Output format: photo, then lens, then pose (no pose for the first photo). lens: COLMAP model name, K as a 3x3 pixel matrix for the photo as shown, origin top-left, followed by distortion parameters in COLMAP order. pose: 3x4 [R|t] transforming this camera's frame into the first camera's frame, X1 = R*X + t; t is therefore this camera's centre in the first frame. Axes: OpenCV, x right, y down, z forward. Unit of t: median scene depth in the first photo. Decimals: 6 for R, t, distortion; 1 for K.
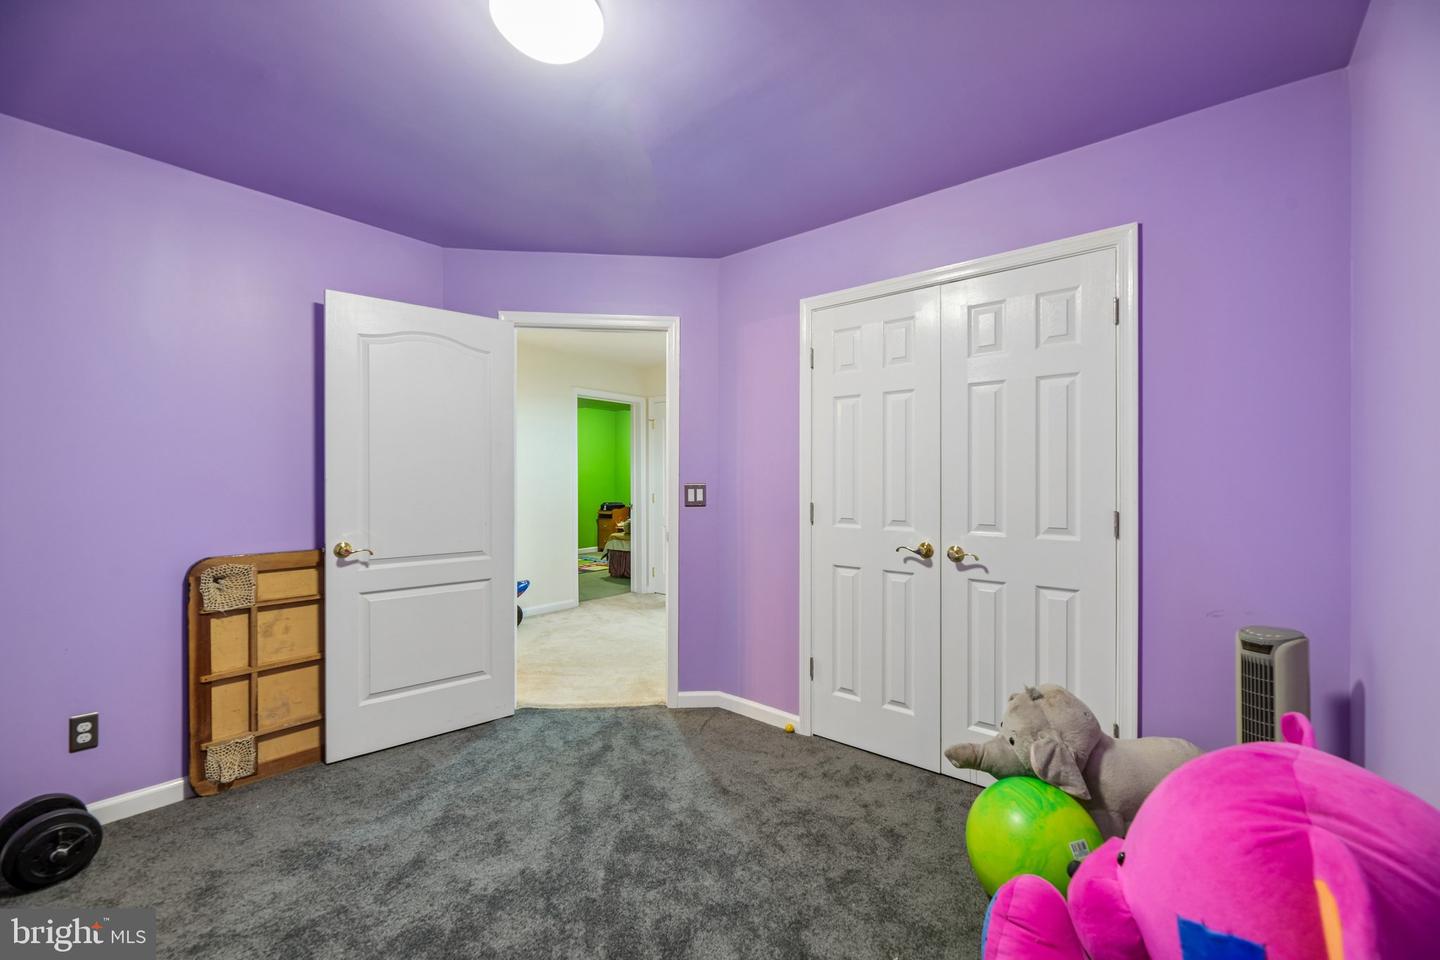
lens RADIAL K [[589.0, 0, 723.1], [0, 589.0, 476.2], [0, 0, 1]] dist [-0.001163, -0.003421]
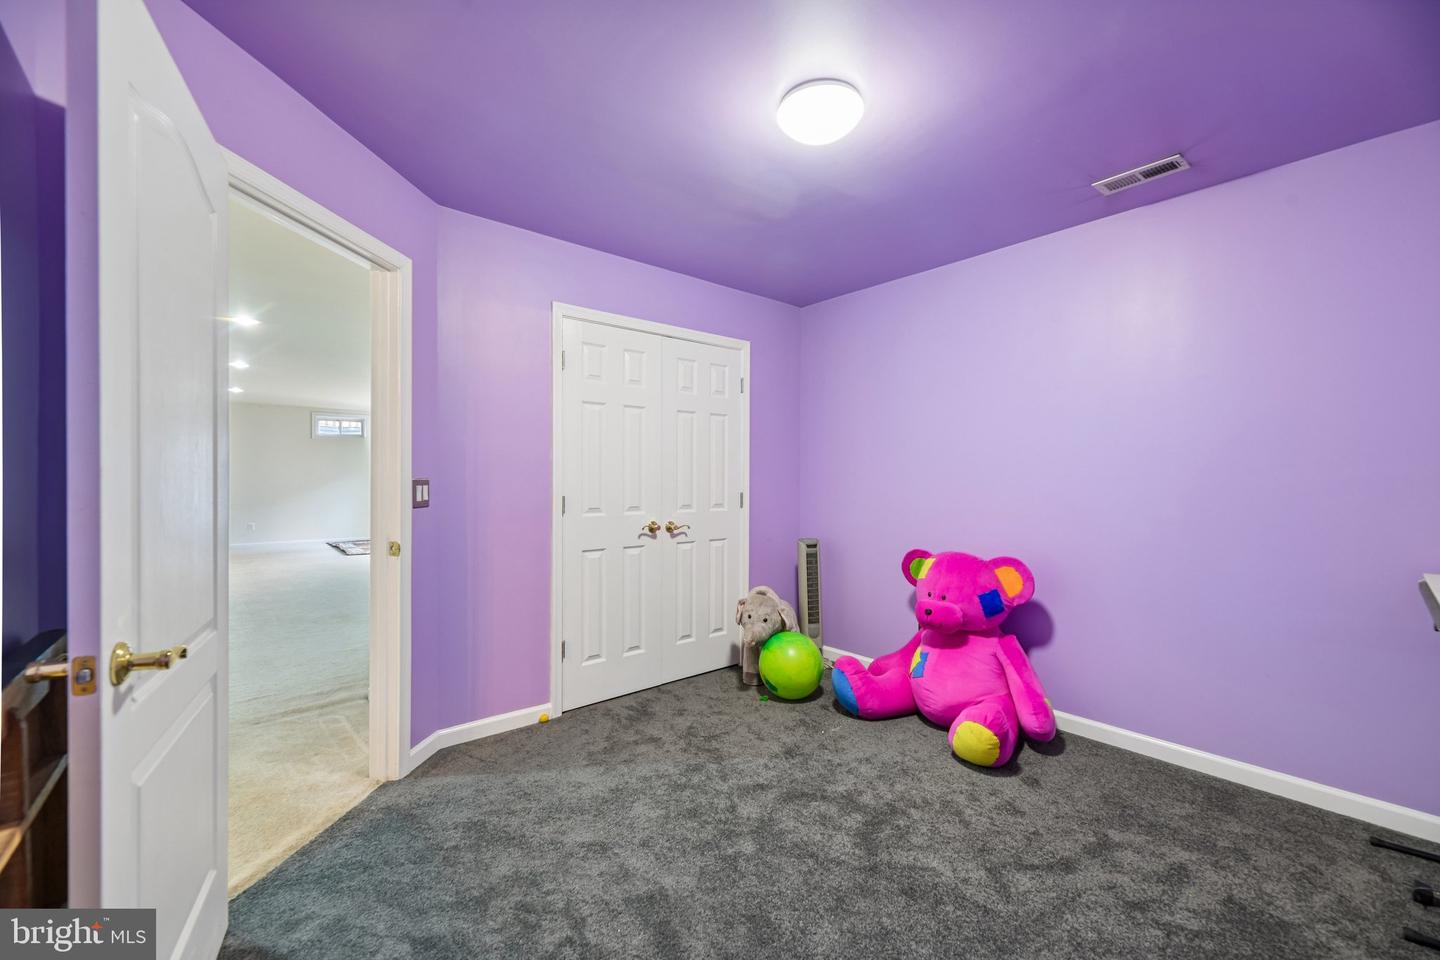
lens RADIAL K [[589.0, 0, 723.3], [0, 589.0, 481.6], [0, 0, 1]] dist [-0.001163, -0.003421]
pose [[0.175528, -0.004140, 0.984466, -0.946140], [-0.007245, 0.999959, 0.005497, 0.011922], [-0.984448, -0.008098, 0.175491, 0.588602]]
